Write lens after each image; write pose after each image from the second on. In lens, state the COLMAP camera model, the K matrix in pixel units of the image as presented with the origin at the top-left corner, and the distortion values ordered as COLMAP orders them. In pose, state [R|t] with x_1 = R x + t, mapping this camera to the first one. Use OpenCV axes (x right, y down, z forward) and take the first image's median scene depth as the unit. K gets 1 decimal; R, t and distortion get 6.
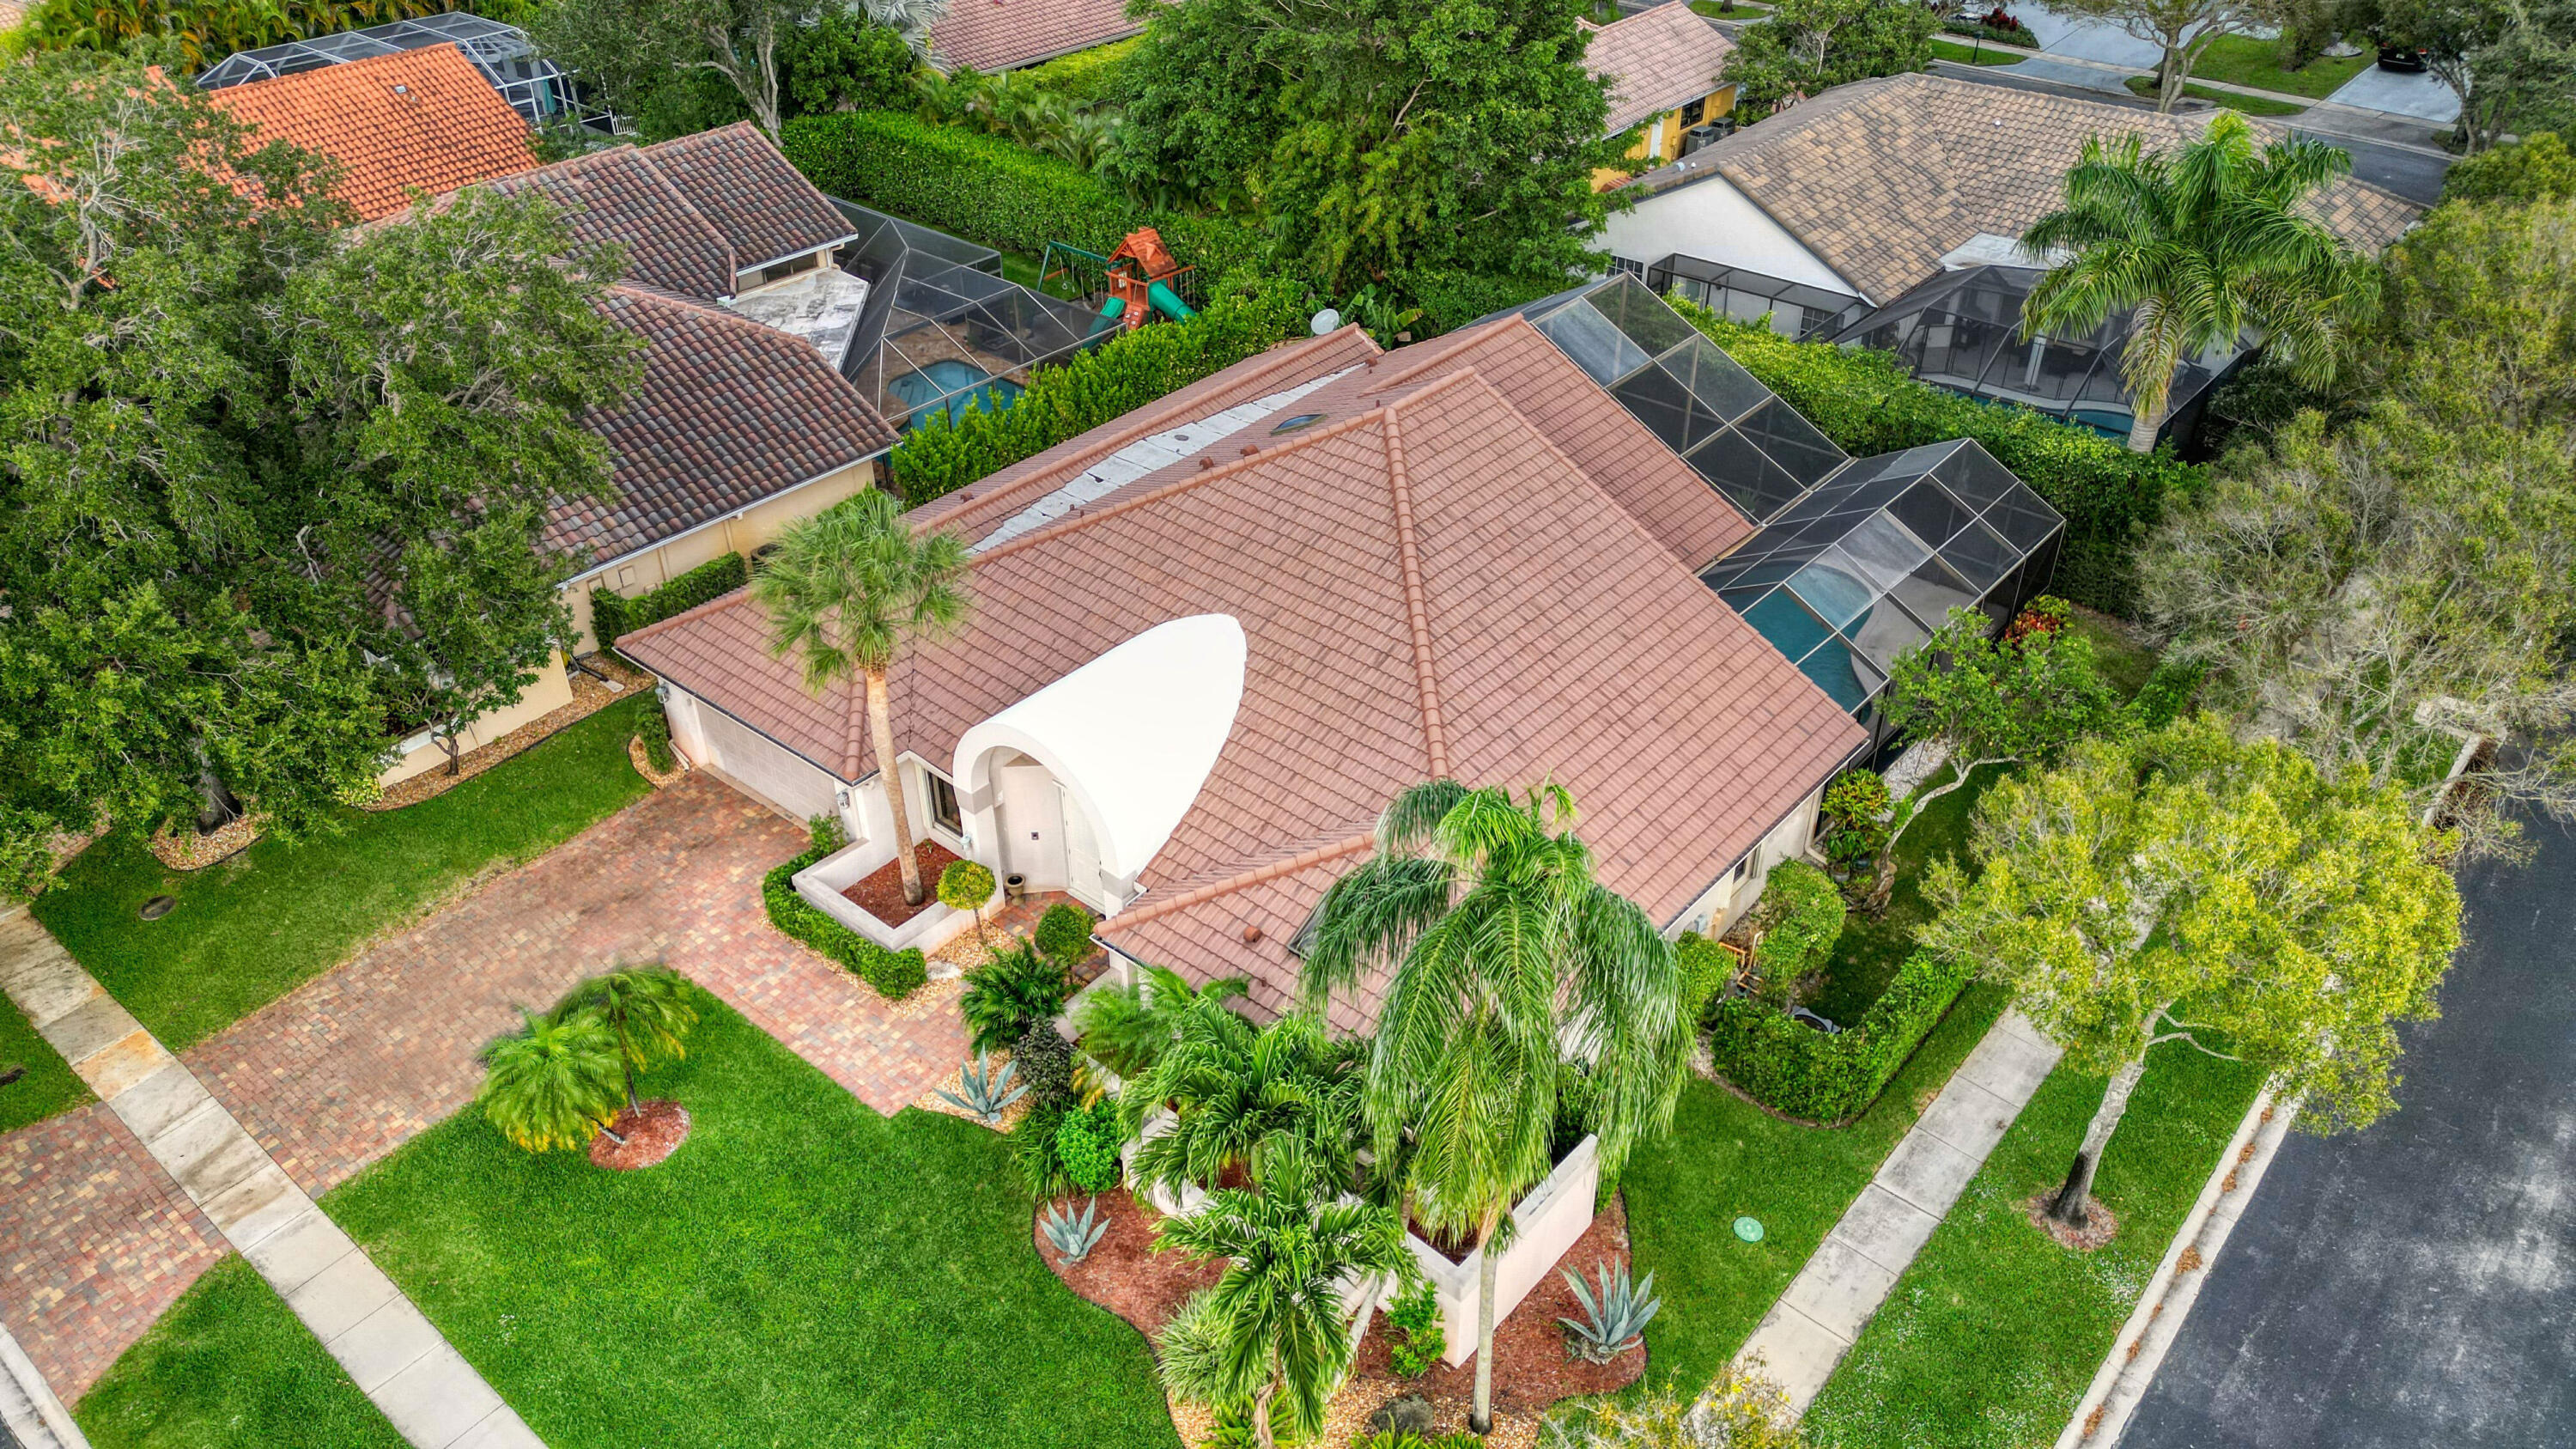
lens RADIAL K [[1786.9, 0, 1289.0], [0, 1786.9, 718.2], [0, 0, 1]] dist [0.042889, -0.002153]
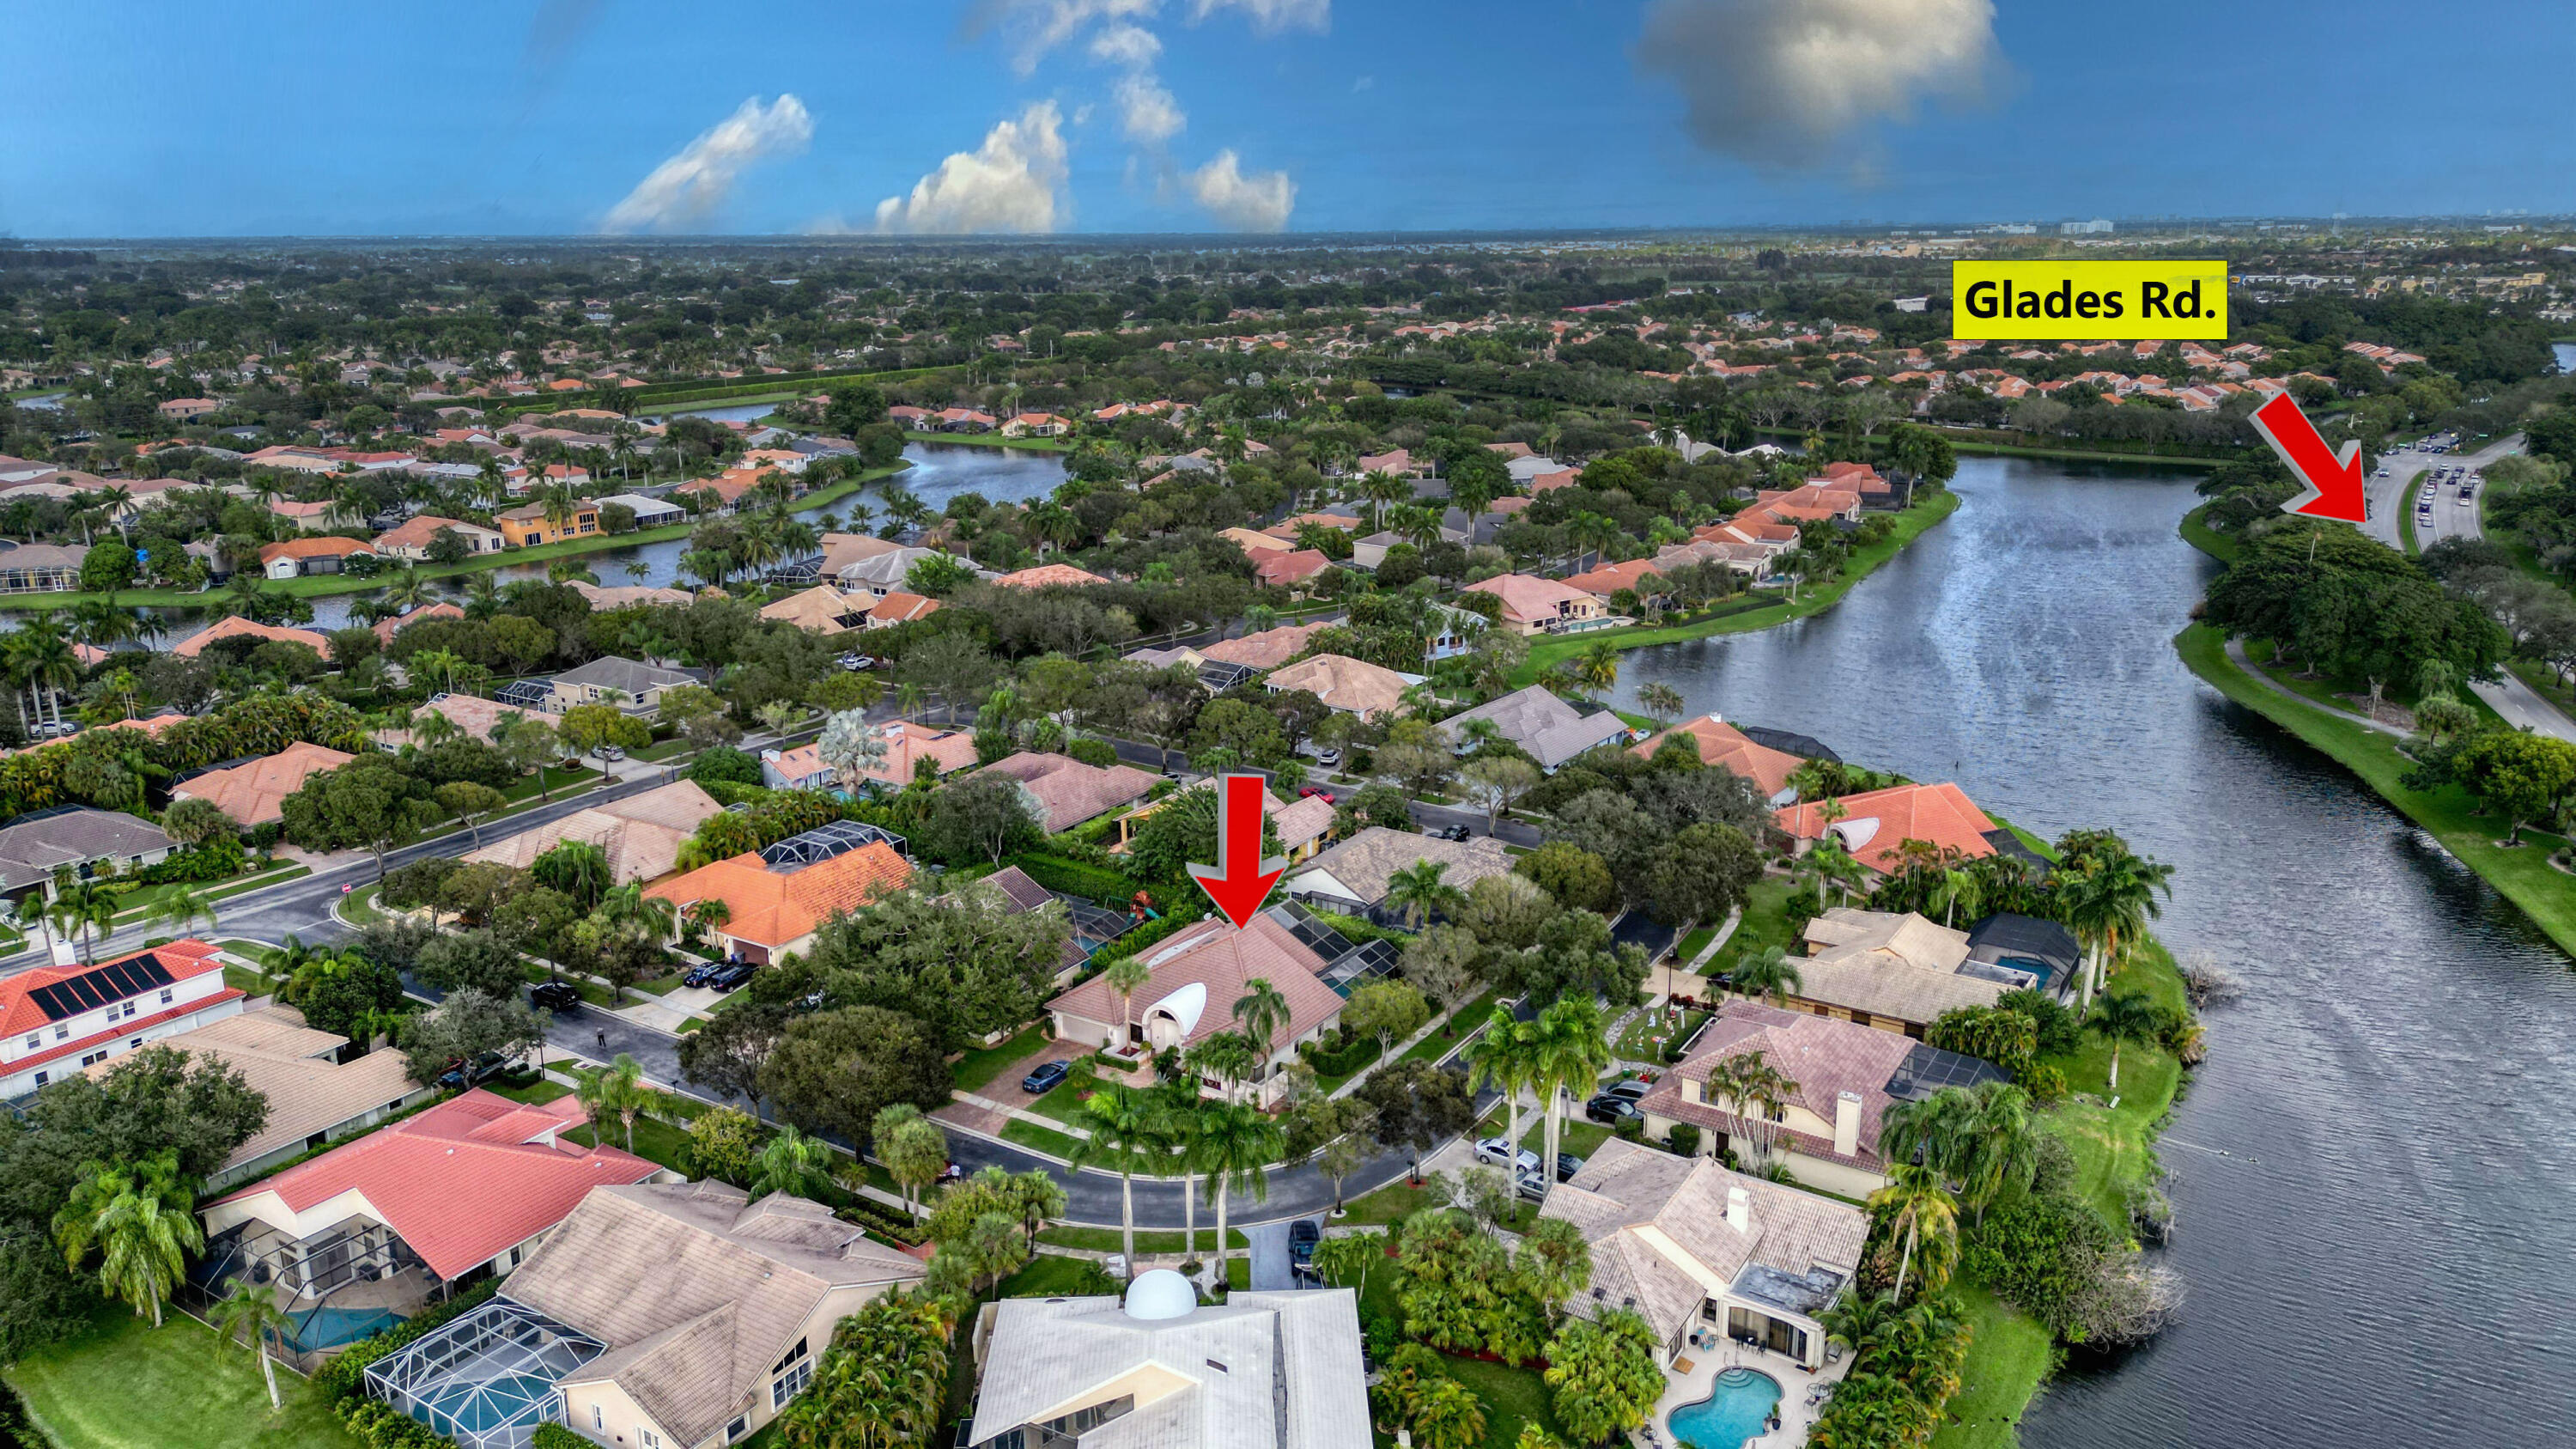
lens RADIAL K [[1786.9, 0, 1285.4], [0, 1786.9, 721.2], [0, 0, 1]] dist [0.042889, -0.002153]
pose [[0.990738, -0.036077, 0.130906, -0.253963], [0.076541, 0.944682, -0.318932, 0.504481], [-0.112159, 0.325998, 0.938694, -2.246033]]
